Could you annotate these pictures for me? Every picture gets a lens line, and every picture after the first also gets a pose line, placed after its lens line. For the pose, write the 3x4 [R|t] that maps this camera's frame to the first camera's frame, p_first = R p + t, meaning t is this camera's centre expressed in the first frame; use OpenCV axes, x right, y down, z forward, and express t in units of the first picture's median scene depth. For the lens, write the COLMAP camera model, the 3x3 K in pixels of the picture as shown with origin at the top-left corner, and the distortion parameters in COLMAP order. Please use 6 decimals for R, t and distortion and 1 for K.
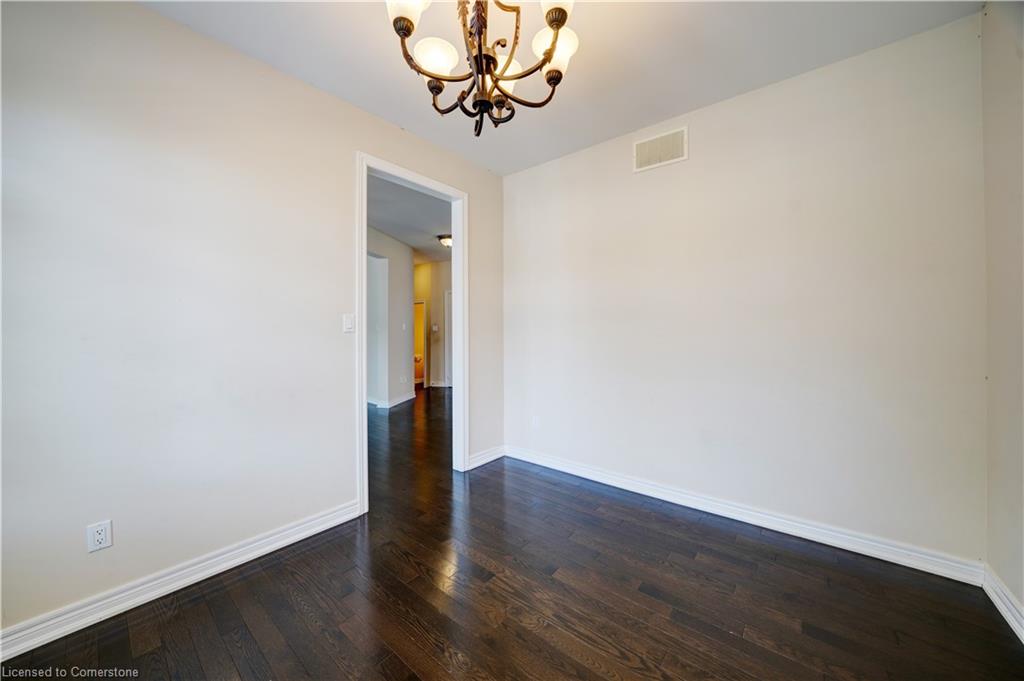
lens RADIAL K [[359.8, 0, 507.8], [0, 359.8, 334.8], [0, 0, 1]] dist [-0.015784, 0.000596]
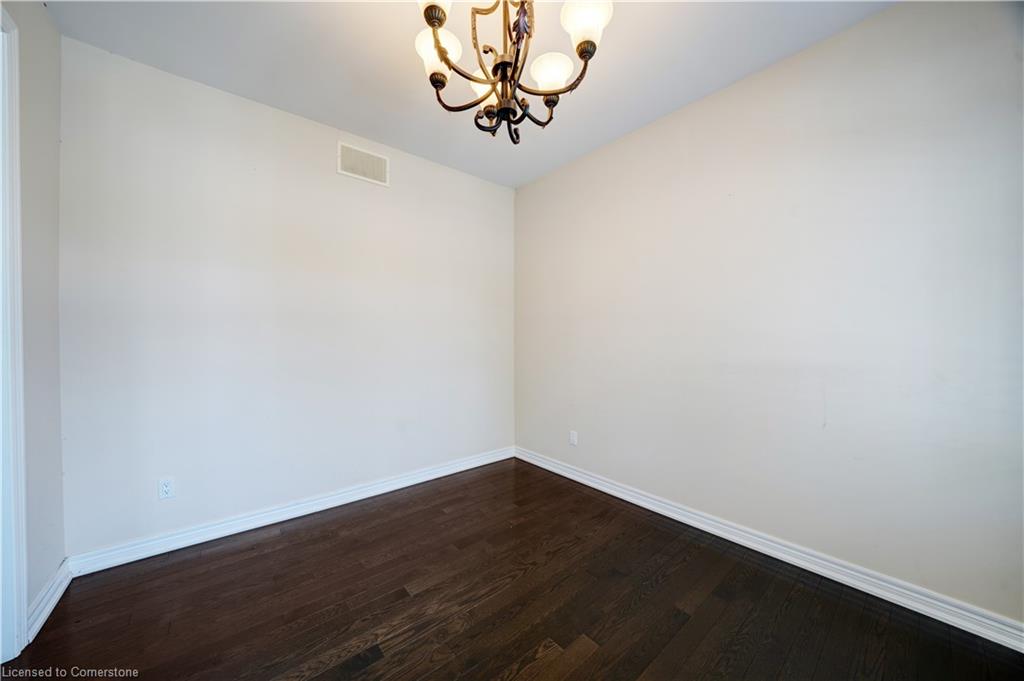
lens RADIAL K [[359.8, 0, 509.0], [0, 359.8, 339.5], [0, 0, 1]] dist [-0.015784, 0.000596]
pose [[0.191301, -0.005806, 0.981514, -0.783327], [0.017054, 0.999851, 0.002590, 0.000942], [-0.981383, 0.016243, 0.191372, 0.579270]]
